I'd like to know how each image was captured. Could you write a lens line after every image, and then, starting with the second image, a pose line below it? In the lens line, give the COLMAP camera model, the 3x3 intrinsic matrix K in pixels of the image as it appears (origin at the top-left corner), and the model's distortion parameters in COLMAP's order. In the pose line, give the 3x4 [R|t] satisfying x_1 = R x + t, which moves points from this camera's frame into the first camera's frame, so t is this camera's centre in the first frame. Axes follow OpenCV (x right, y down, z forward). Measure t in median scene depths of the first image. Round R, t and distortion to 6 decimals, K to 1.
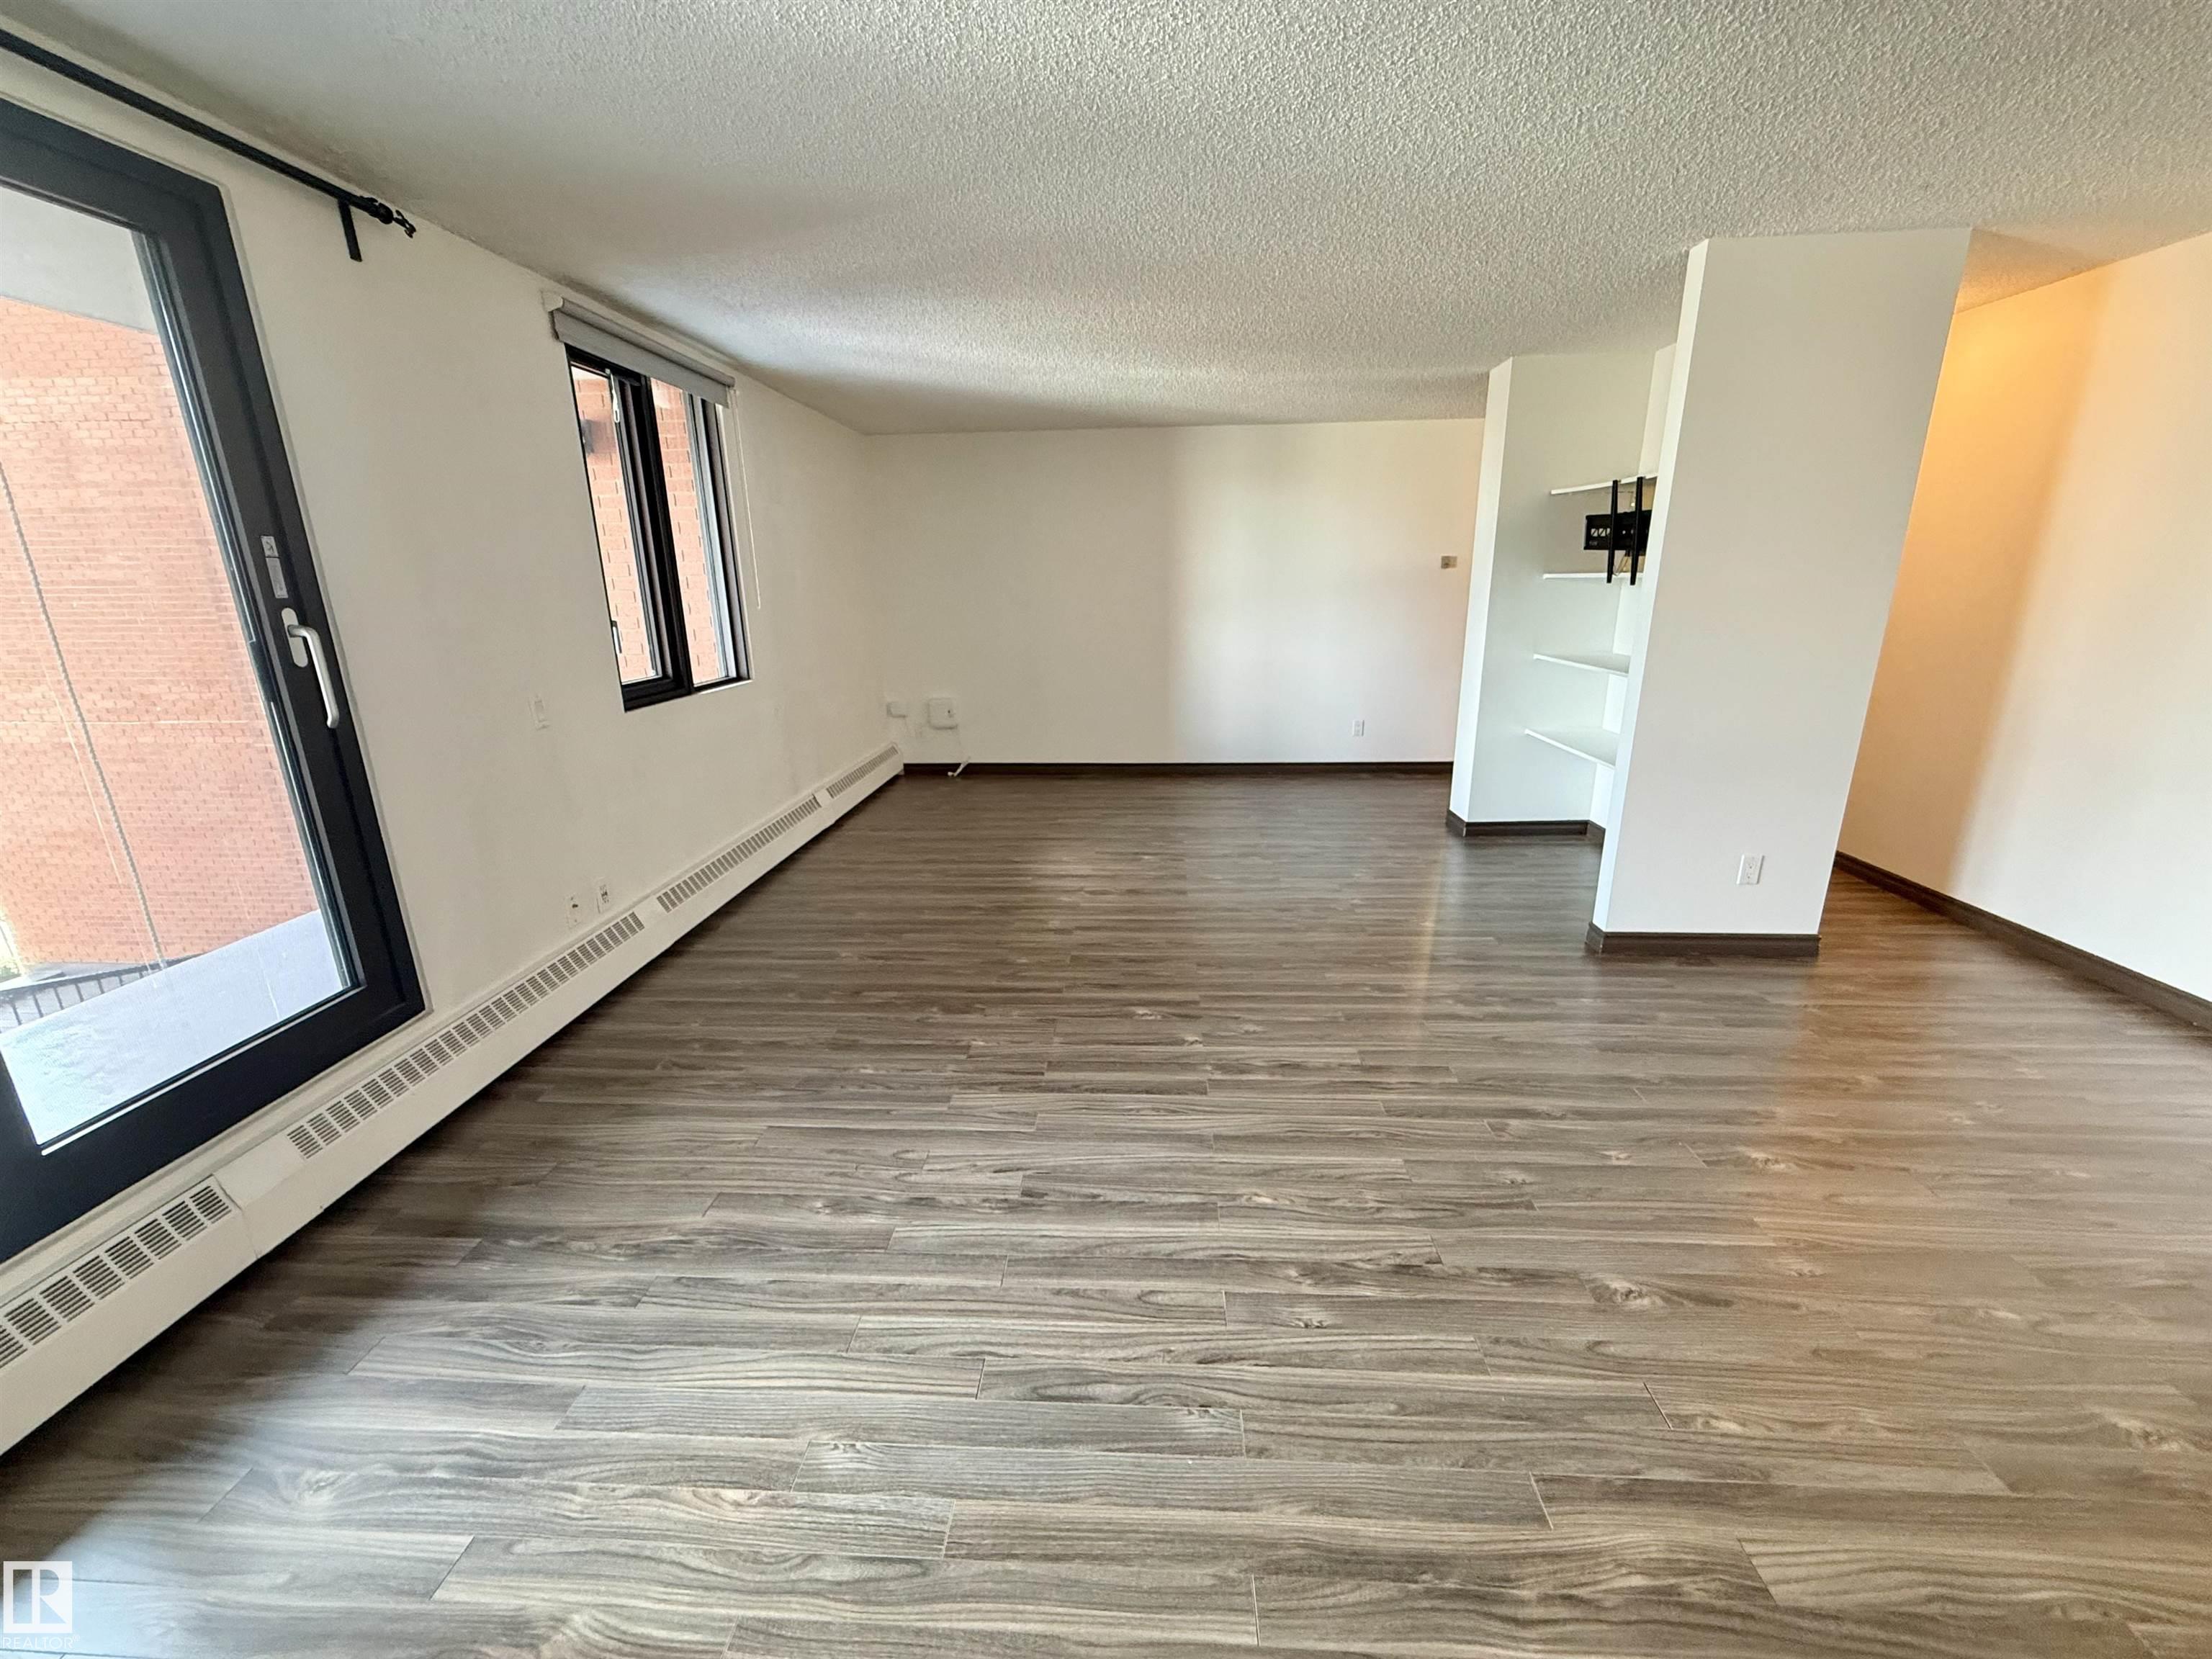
lens RADIAL K [[881.6, 0, 1100.1], [0, 881.6, 826.4], [0, 0, 1]] dist [0.000712, -0.000025]
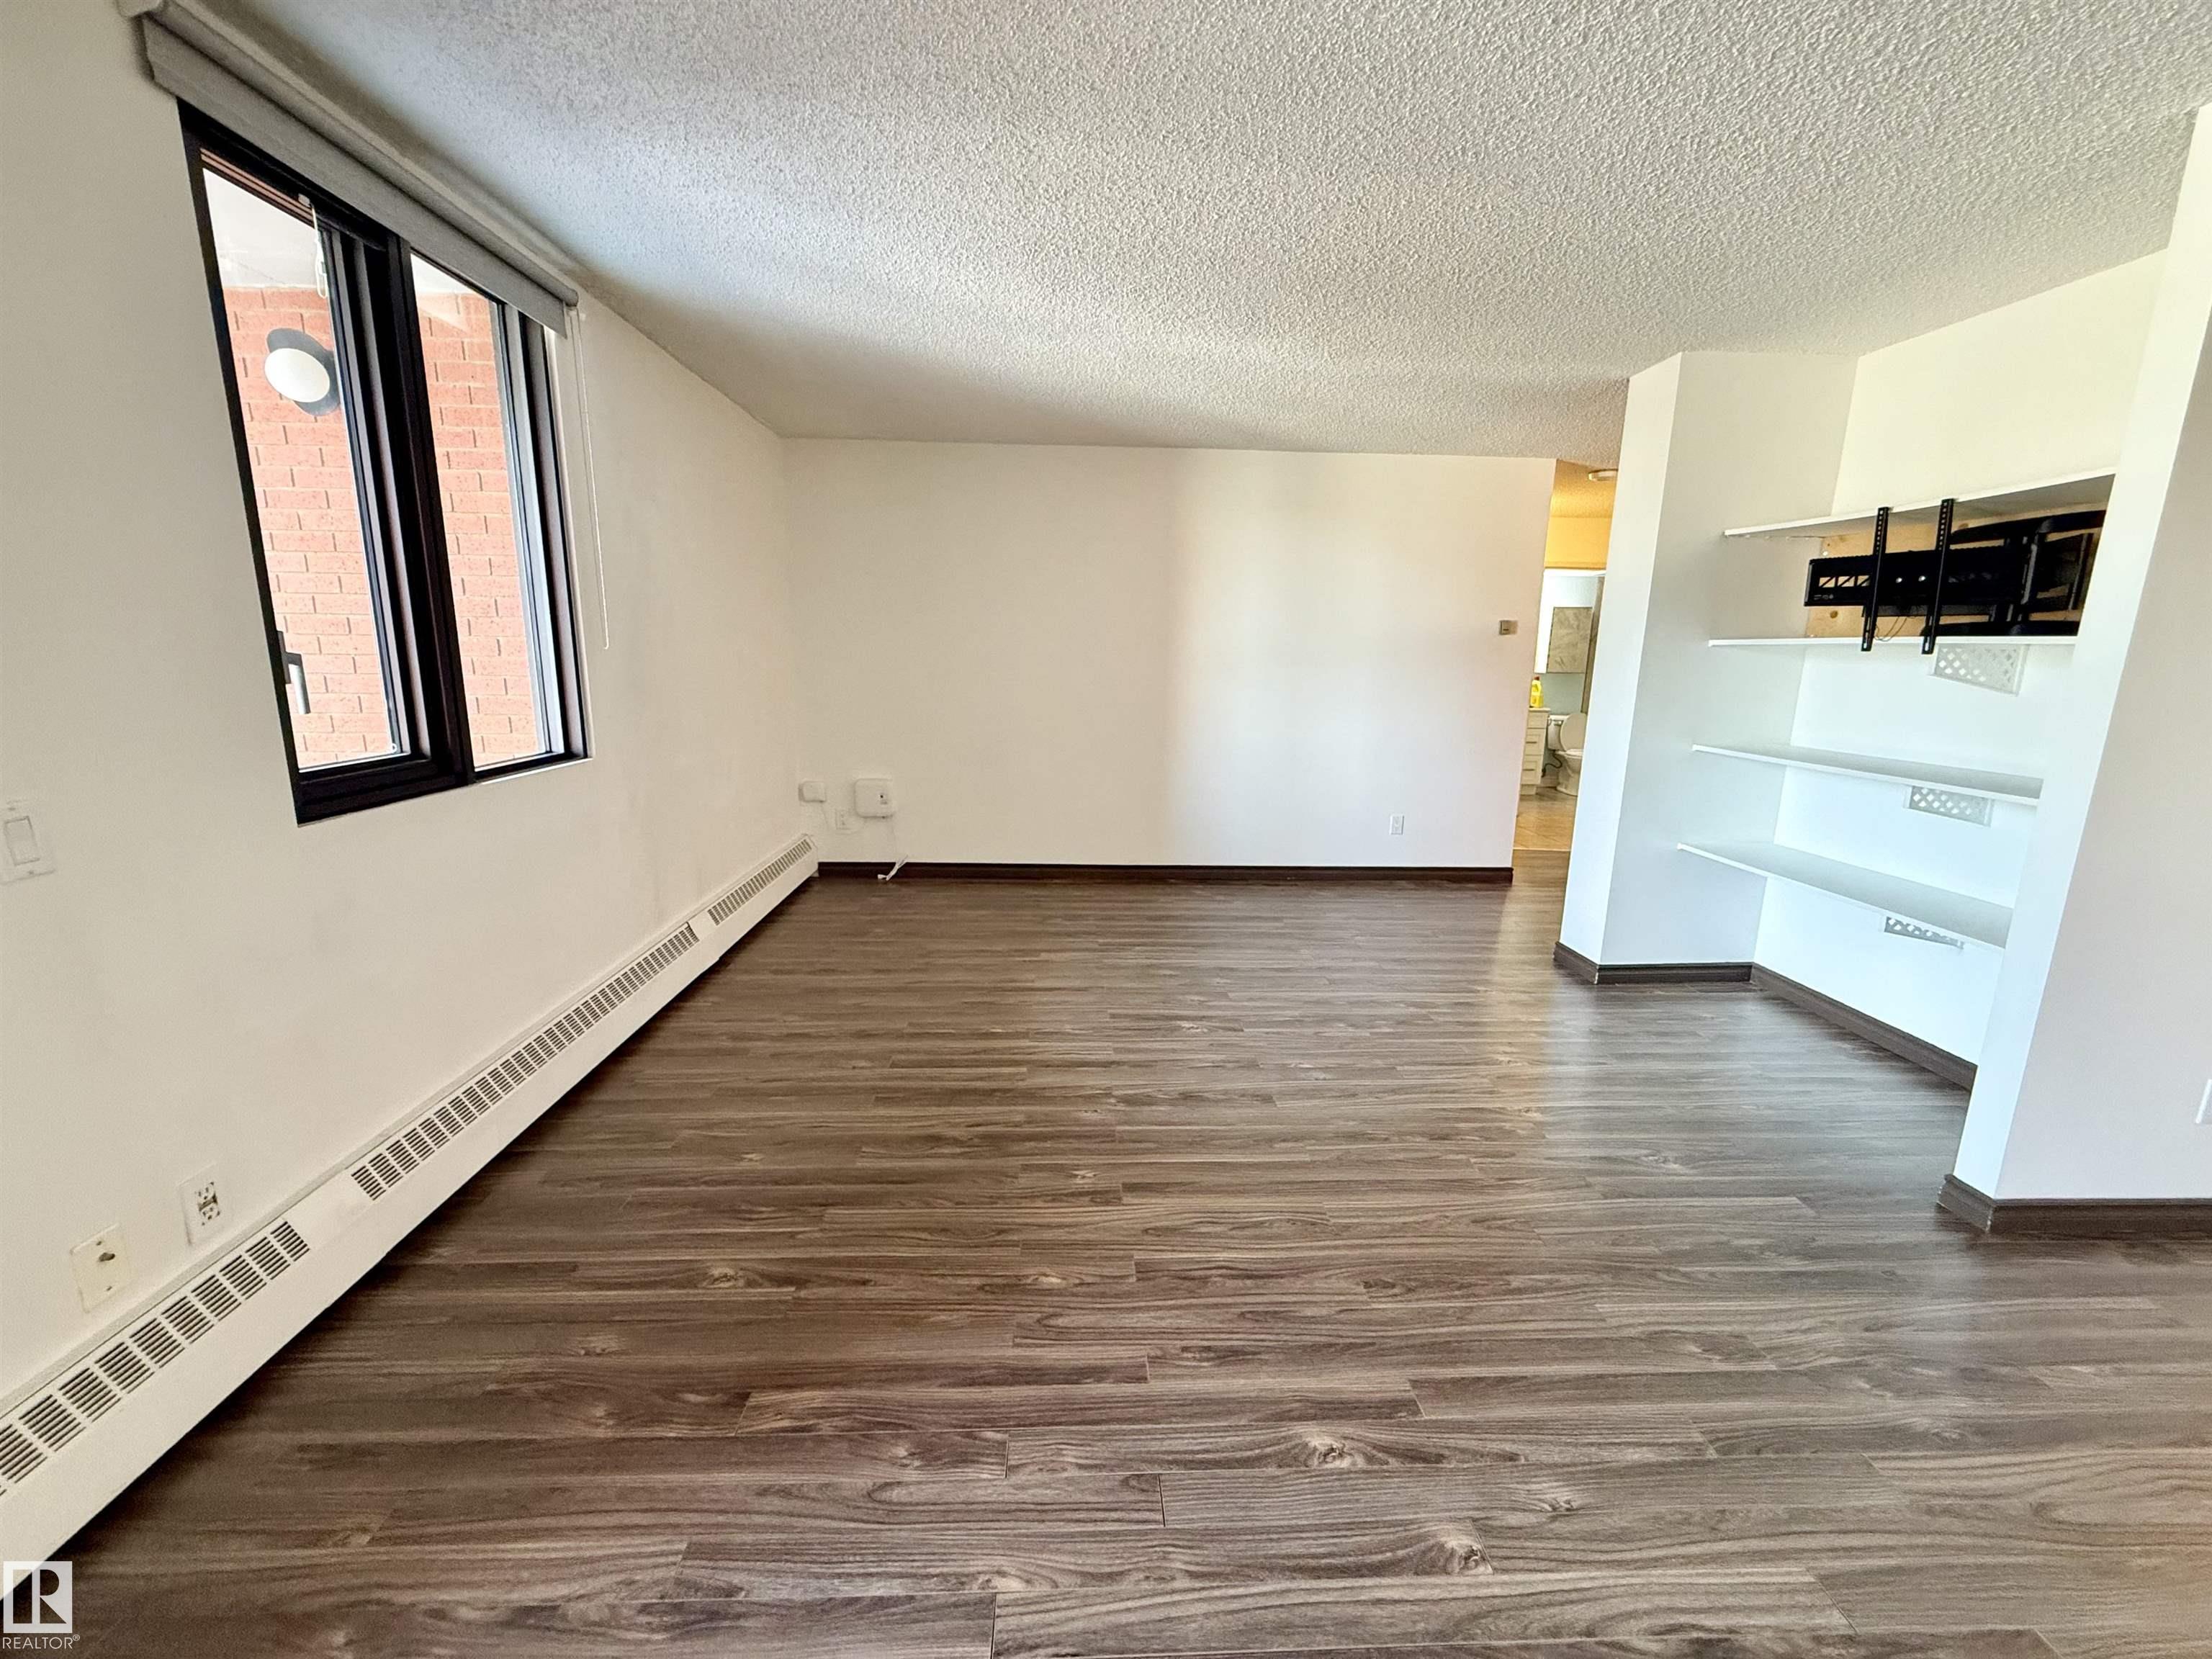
lens RADIAL K [[881.6, 0, 1100.1], [0, 881.6, 826.4], [0, 0, 1]] dist [0.000712, -0.000025]
pose [[0.994493, 0.013045, 0.103985, -0.146113], [-0.005197, 0.997140, -0.075393, -0.111581], [-0.104672, 0.074437, 0.991717, 0.523033]]
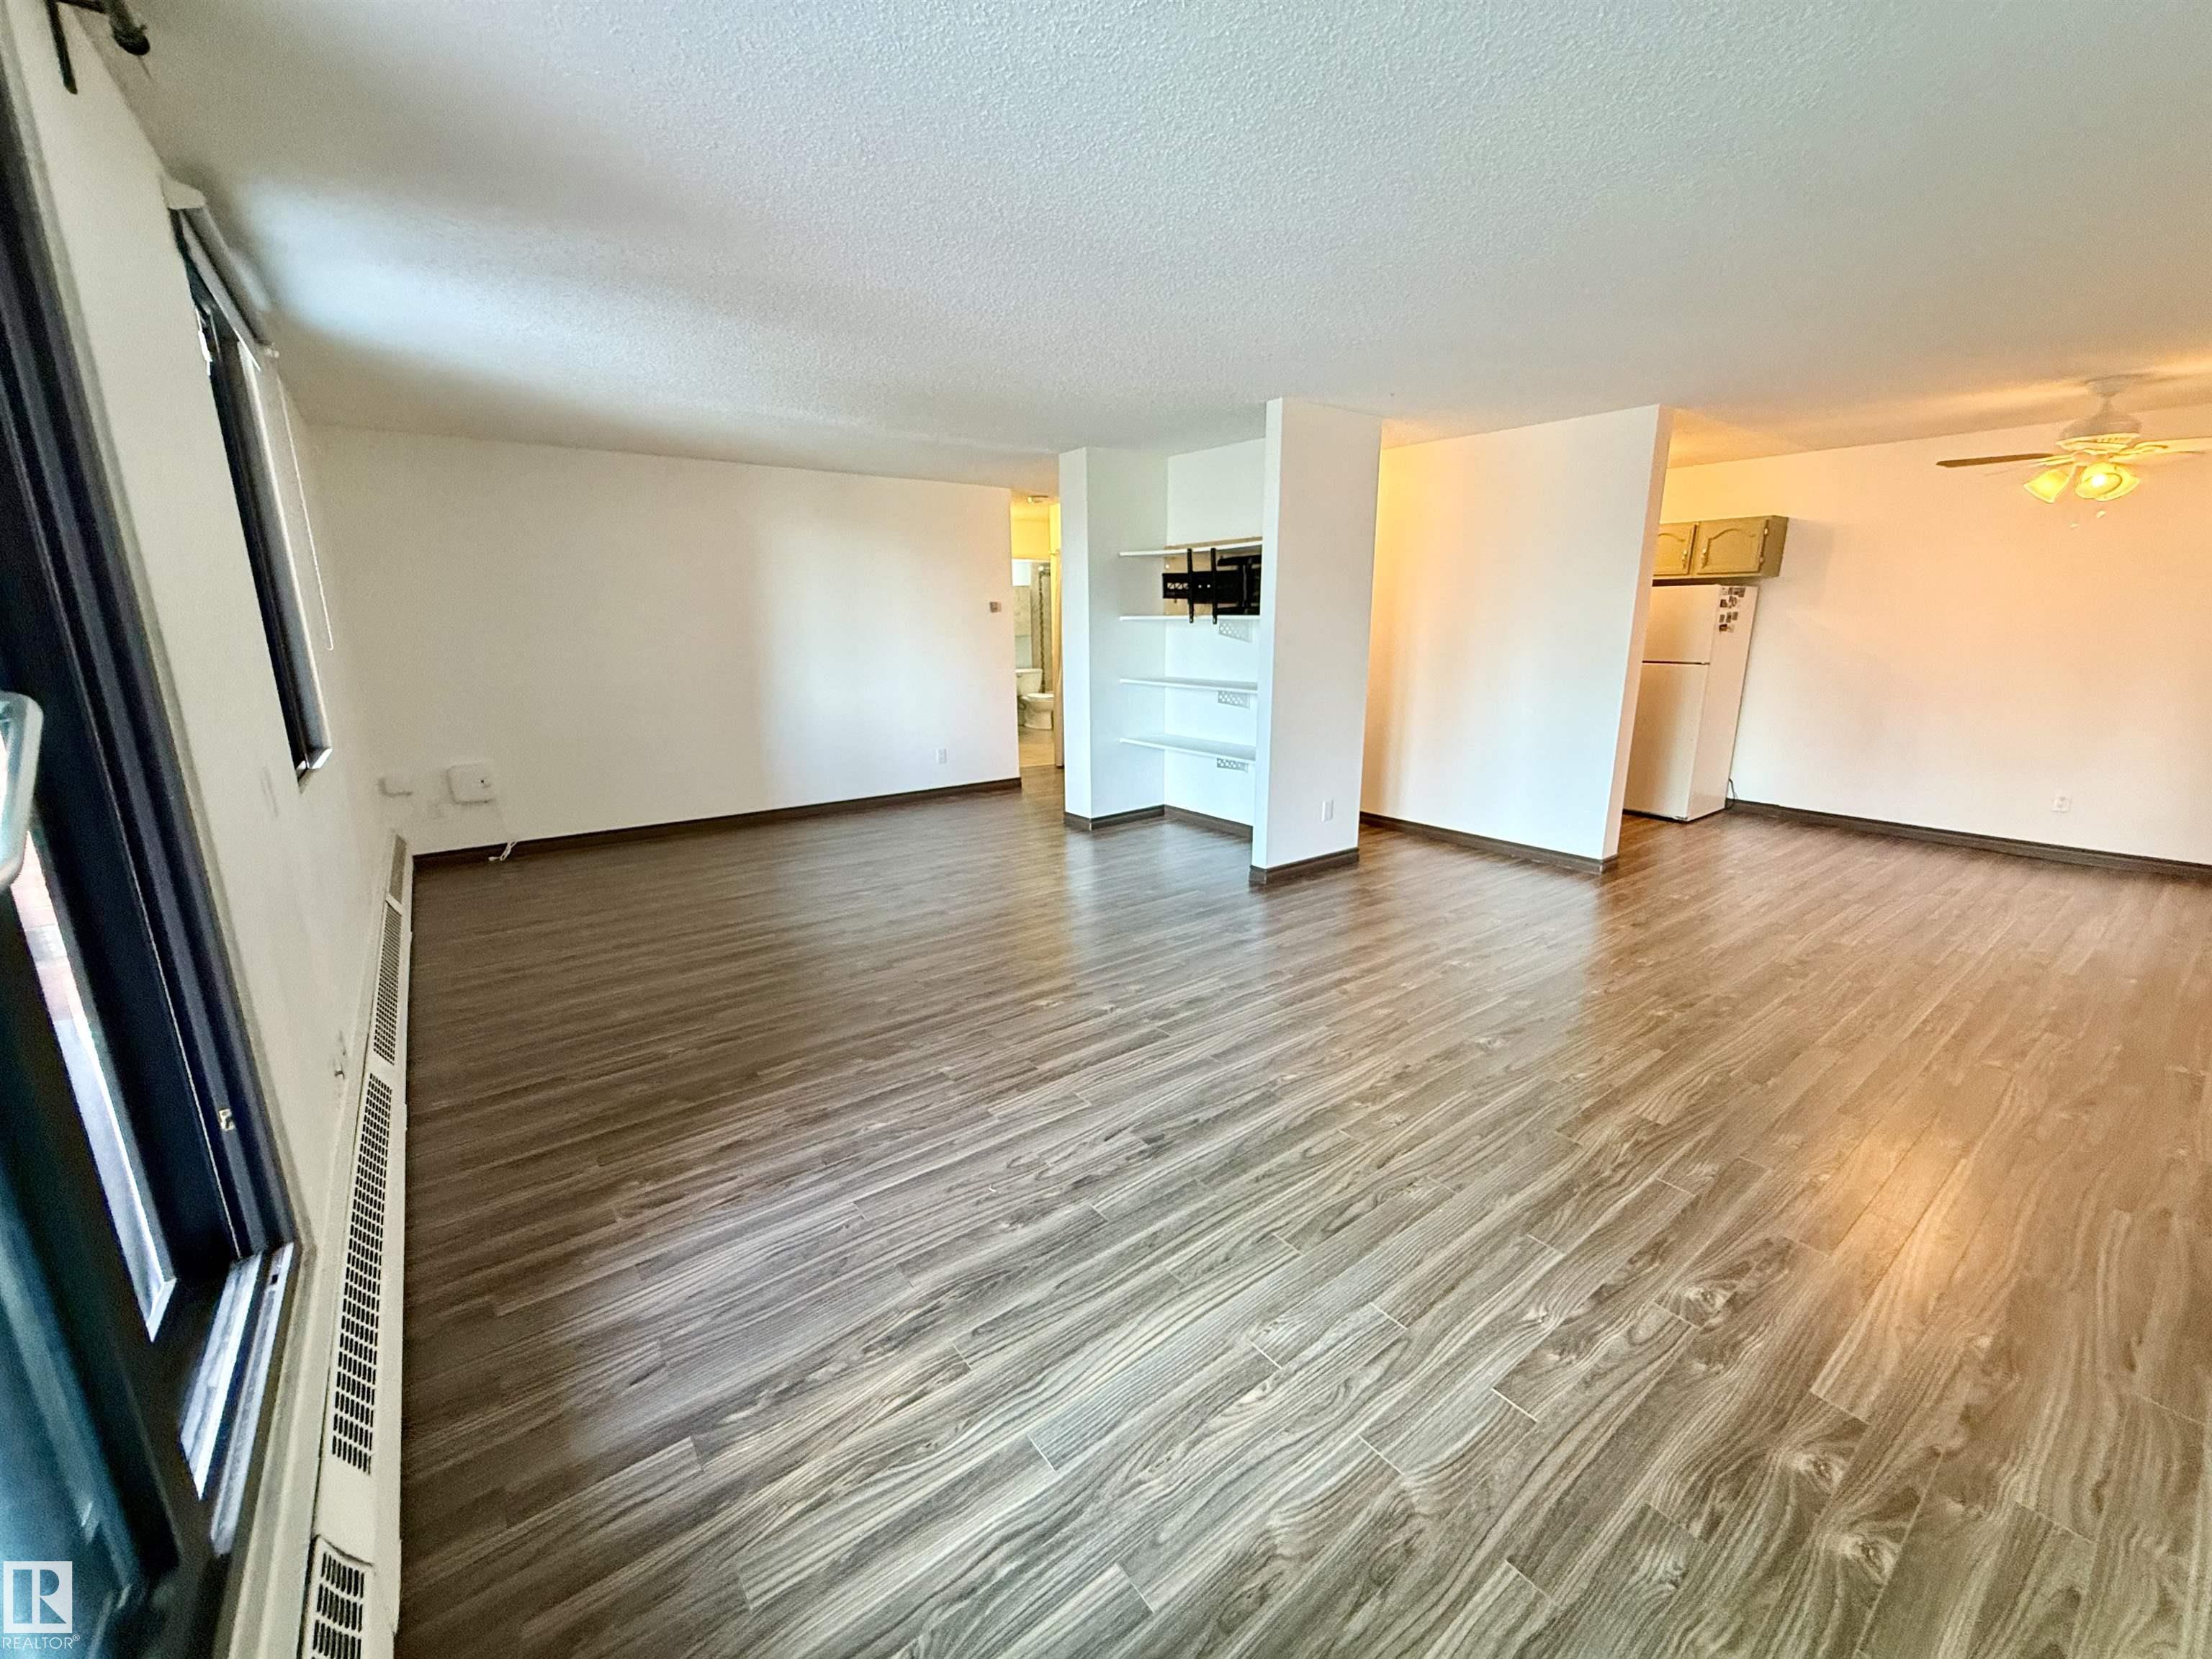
lens RADIAL K [[886.2, 0, 1102.9], [0, 886.2, 828.1], [0, 0, 1]] dist [0.001006, 0.000506]
pose [[0.761311, -0.139135, 0.633282, -0.609480], [0.170885, 0.985229, 0.011028, -0.004203], [-0.625463, 0.099823, 0.773842, 0.084321]]
